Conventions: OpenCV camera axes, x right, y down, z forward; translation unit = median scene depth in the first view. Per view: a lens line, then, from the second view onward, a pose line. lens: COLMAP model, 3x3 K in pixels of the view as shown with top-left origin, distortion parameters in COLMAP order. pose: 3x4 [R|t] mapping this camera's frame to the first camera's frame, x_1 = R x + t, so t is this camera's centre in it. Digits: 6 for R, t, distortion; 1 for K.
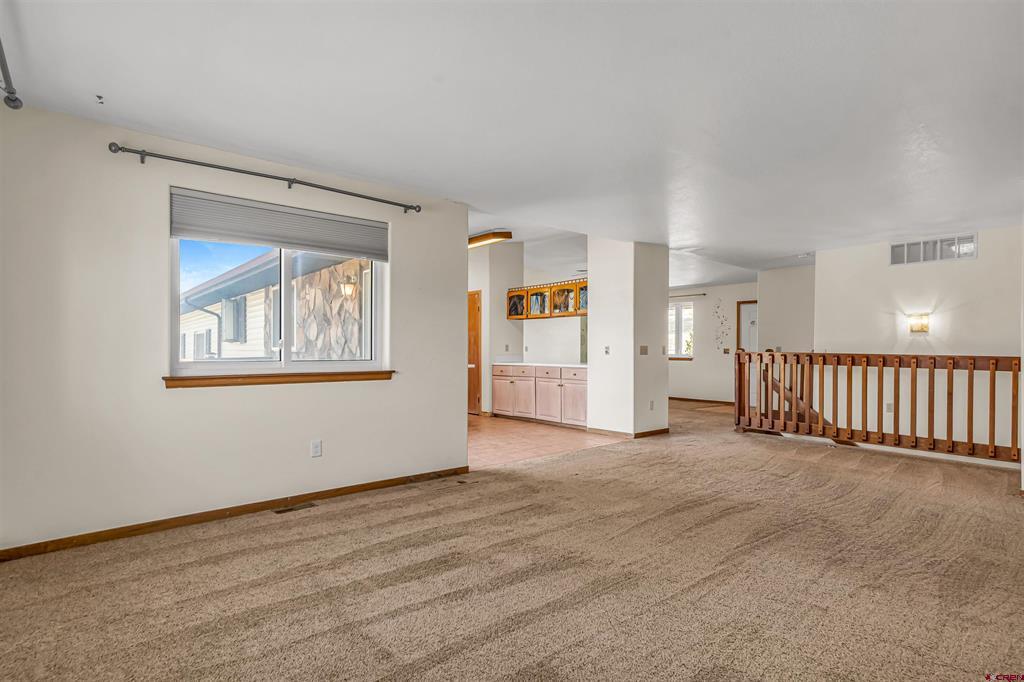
lens RADIAL K [[527.3, 0, 513.6], [0, 527.3, 348.4], [0, 0, 1]] dist [0.003542, -0.001153]
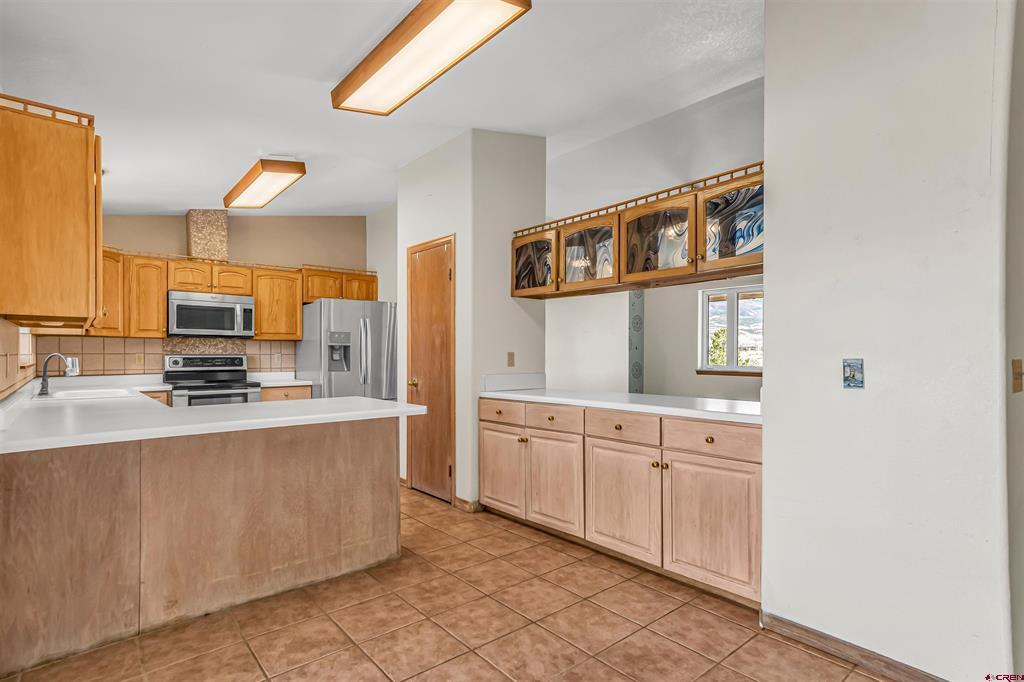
lens RADIAL K [[527.3, 0, 513.7], [0, 527.3, 348.6], [0, 0, 1]] dist [0.003542, -0.001153]
pose [[0.999997, 0.000053, -0.002237, -0.009625], [-0.000079, 0.999932, -0.011648, -0.005075], [0.002236, 0.011648, 0.999930, 0.551412]]
